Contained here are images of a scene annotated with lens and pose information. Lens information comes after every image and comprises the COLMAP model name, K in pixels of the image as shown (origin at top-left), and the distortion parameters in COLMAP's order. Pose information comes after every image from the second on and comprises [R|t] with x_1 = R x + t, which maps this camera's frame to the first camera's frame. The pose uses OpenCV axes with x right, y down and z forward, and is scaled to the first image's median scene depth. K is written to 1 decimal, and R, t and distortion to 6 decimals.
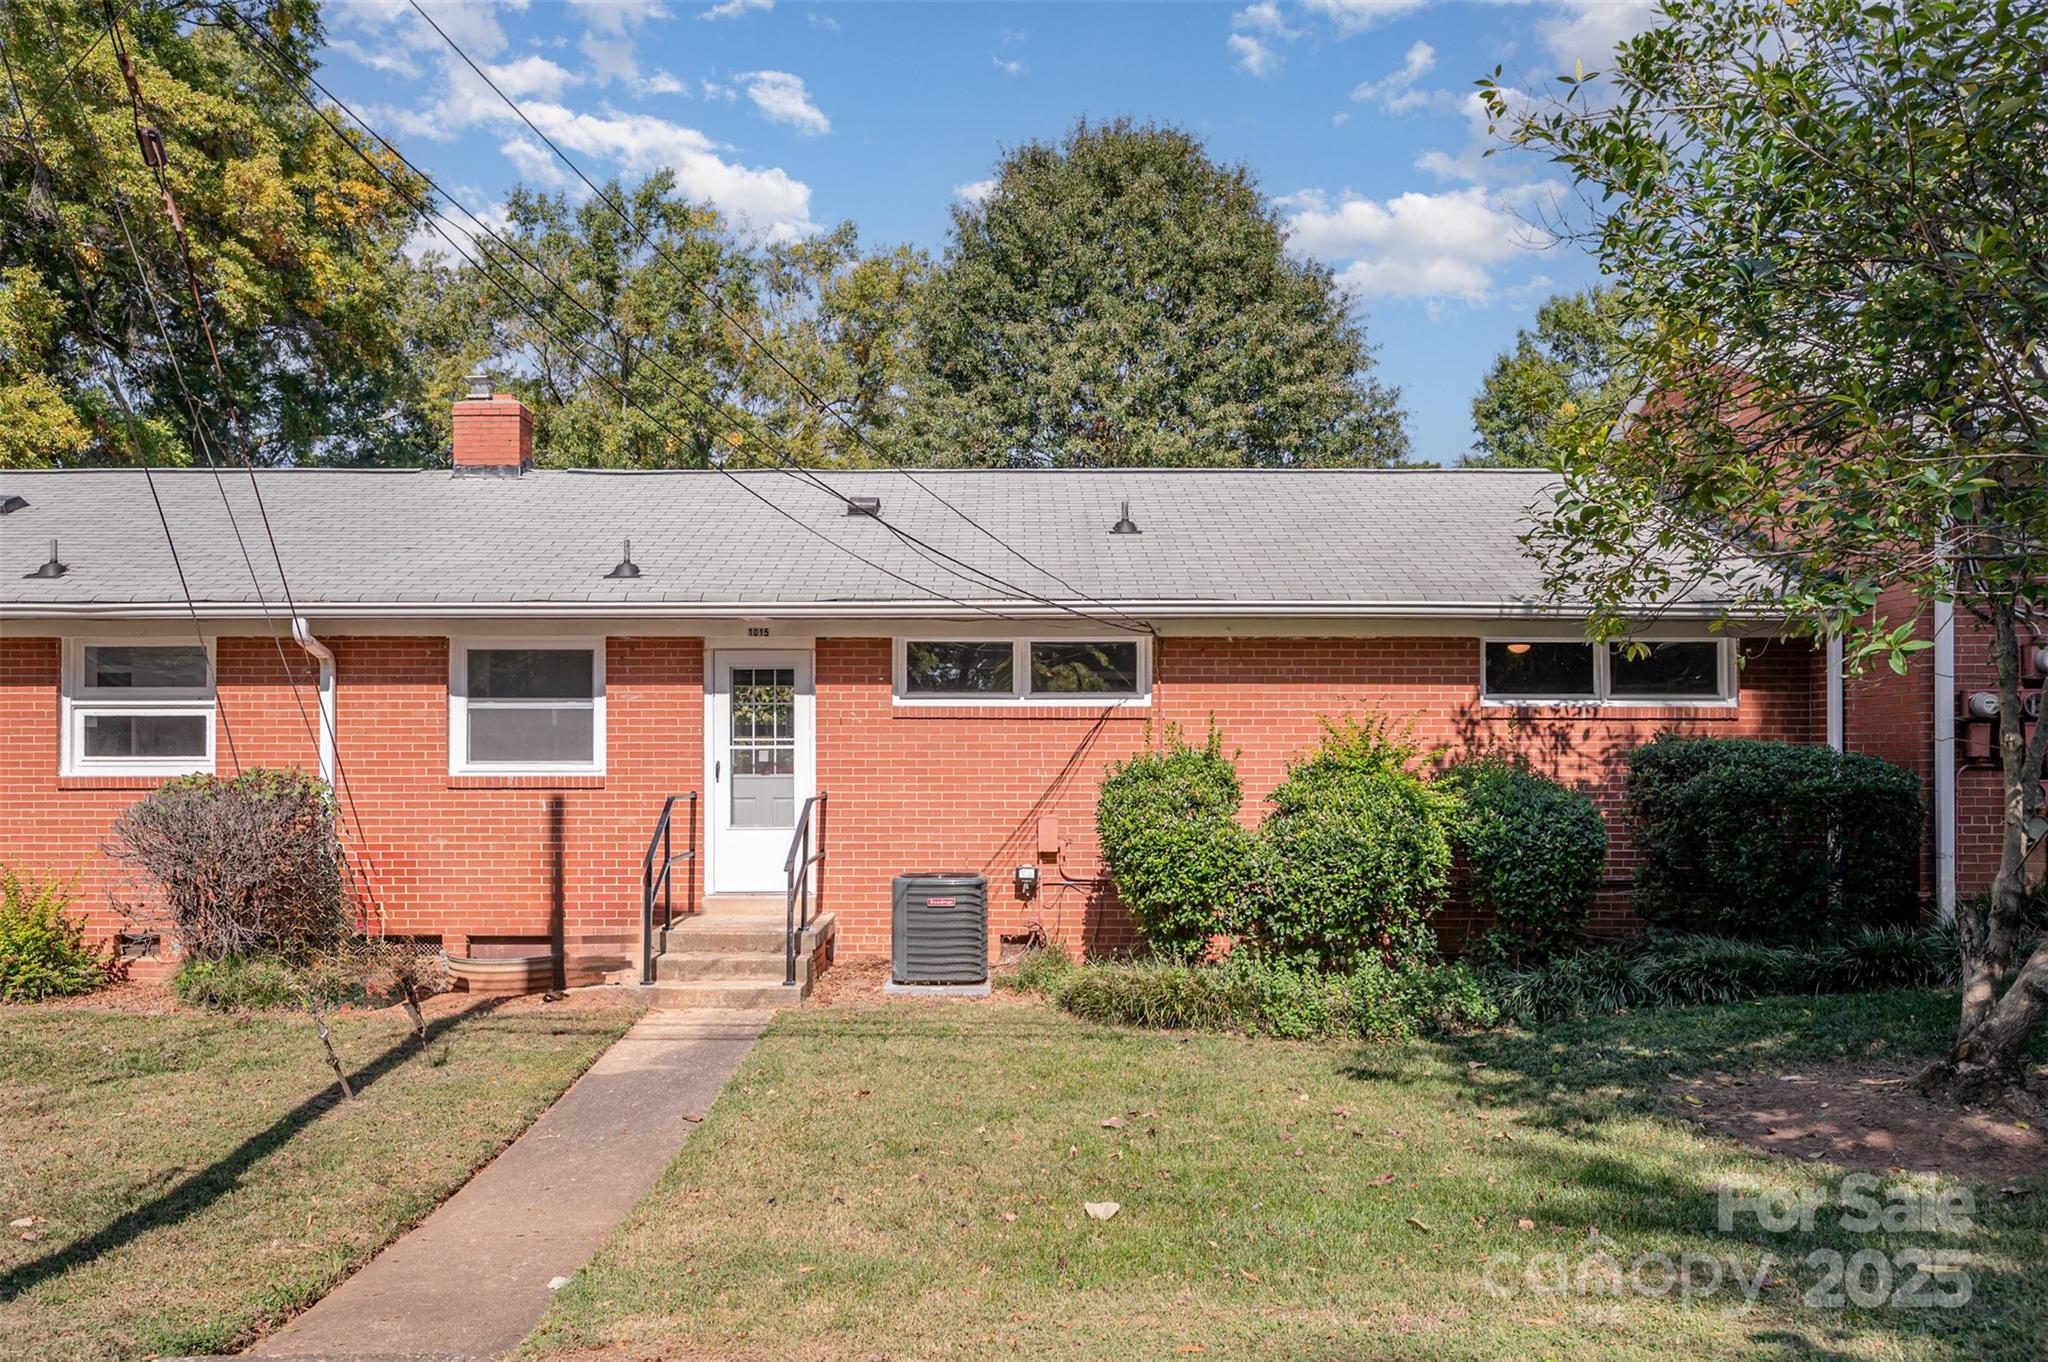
lens RADIAL K [[1551.0, 0, 1024.0], [0, 1551.0, 681.0], [0, 0, 1]] dist [0.000625, 0.004241]
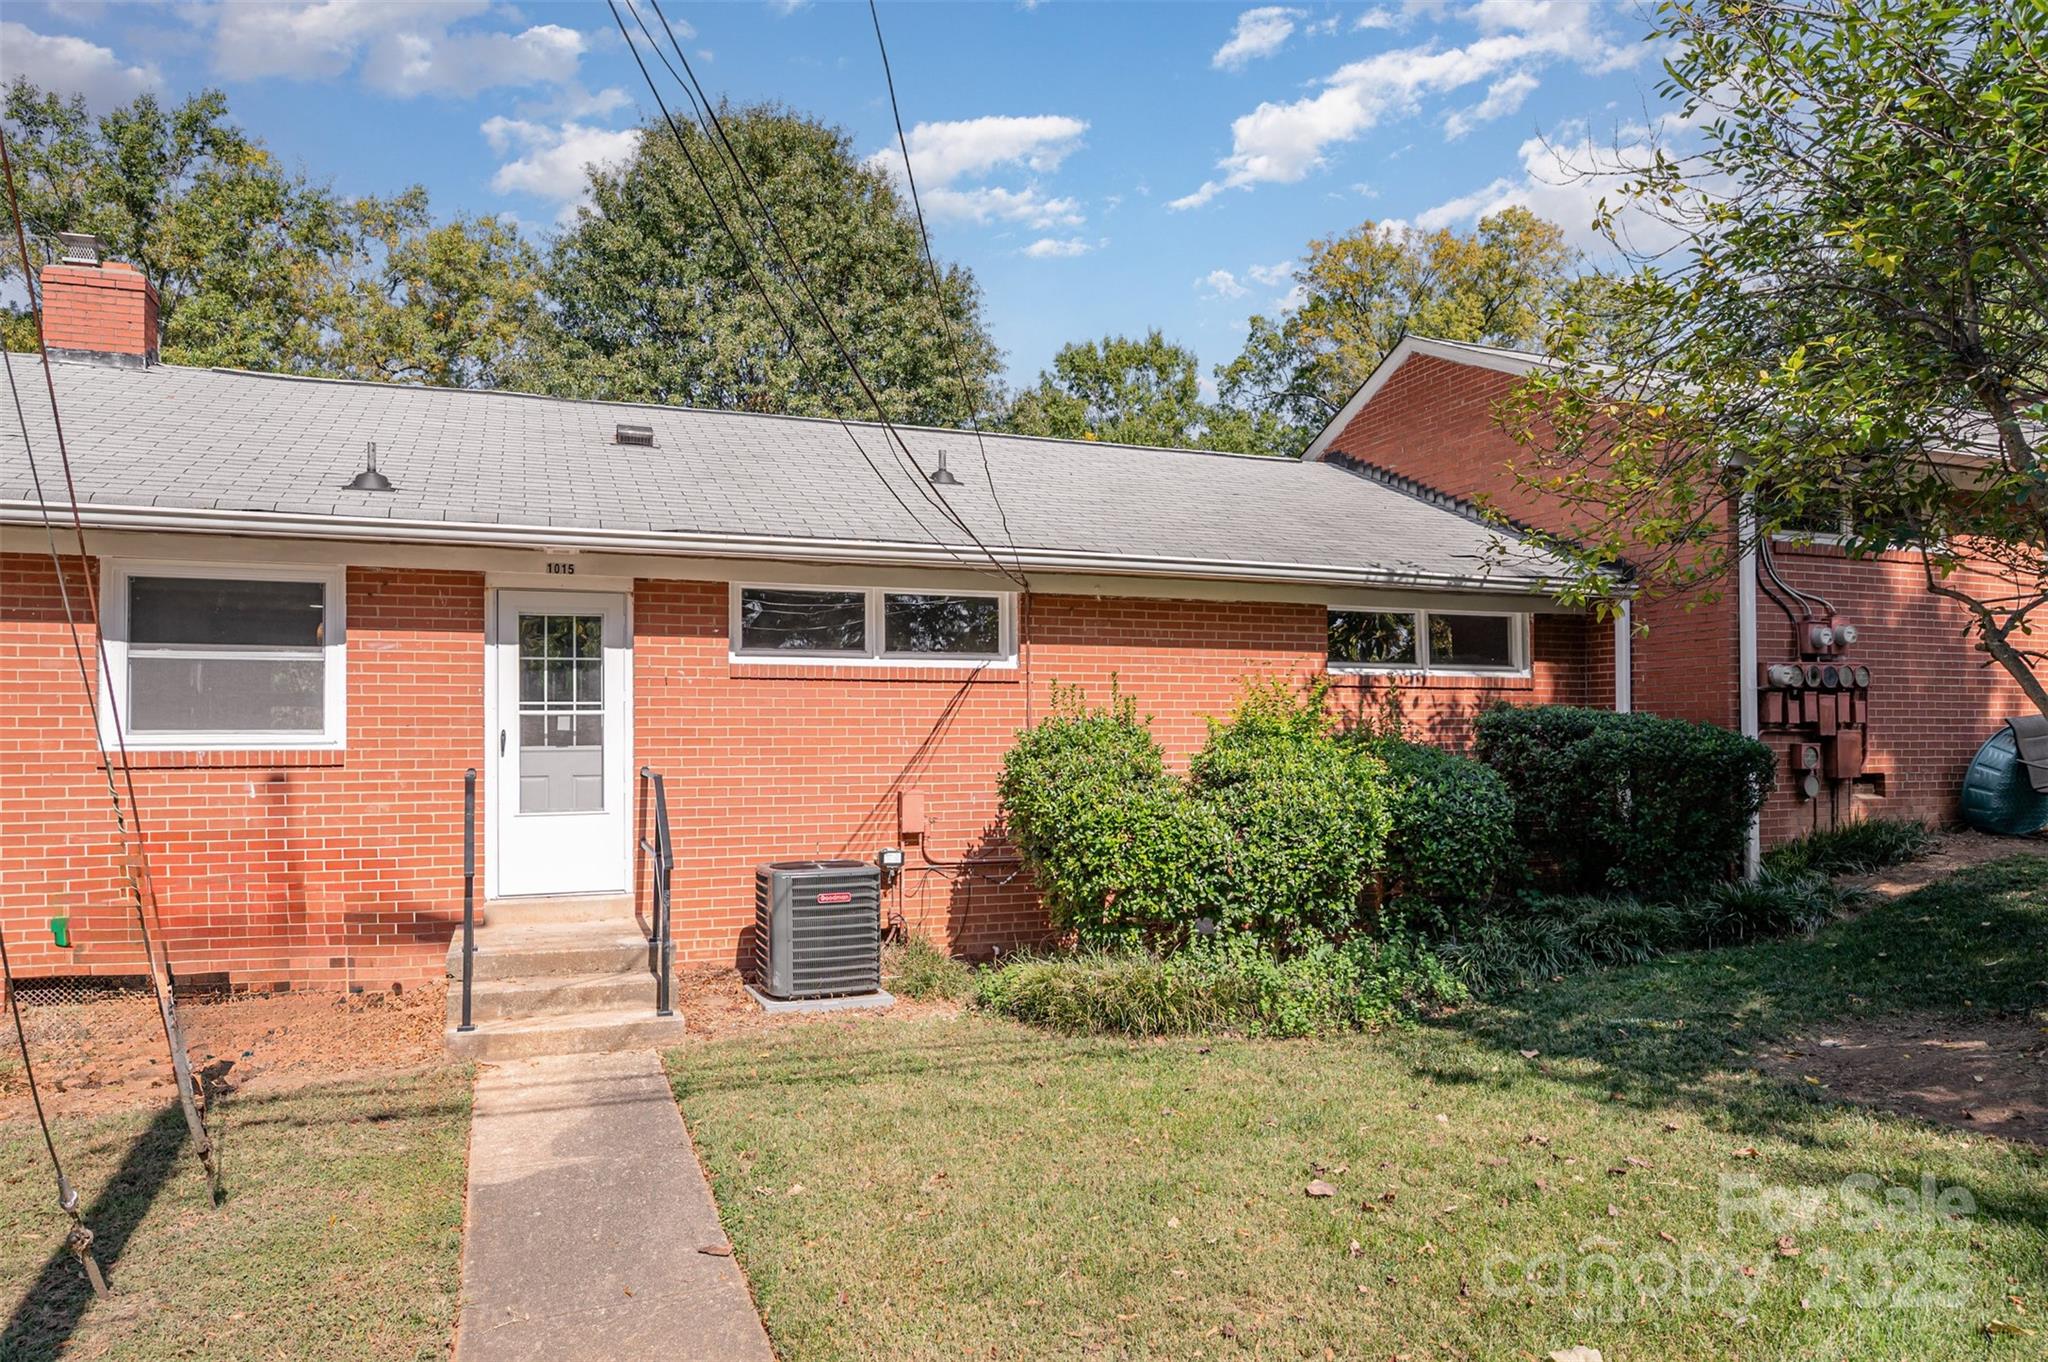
lens RADIAL K [[1329.0, 0, 1024.0], [0, 1329.0, 681.0], [0, 0, 1]] dist [-0.000151, 0.001922]
pose [[0.930814, 0.012236, 0.365289, -0.198875], [-0.014150, 0.999897, 0.002564, 0.021436], [-0.365220, -0.007555, 0.930891, 0.275083]]
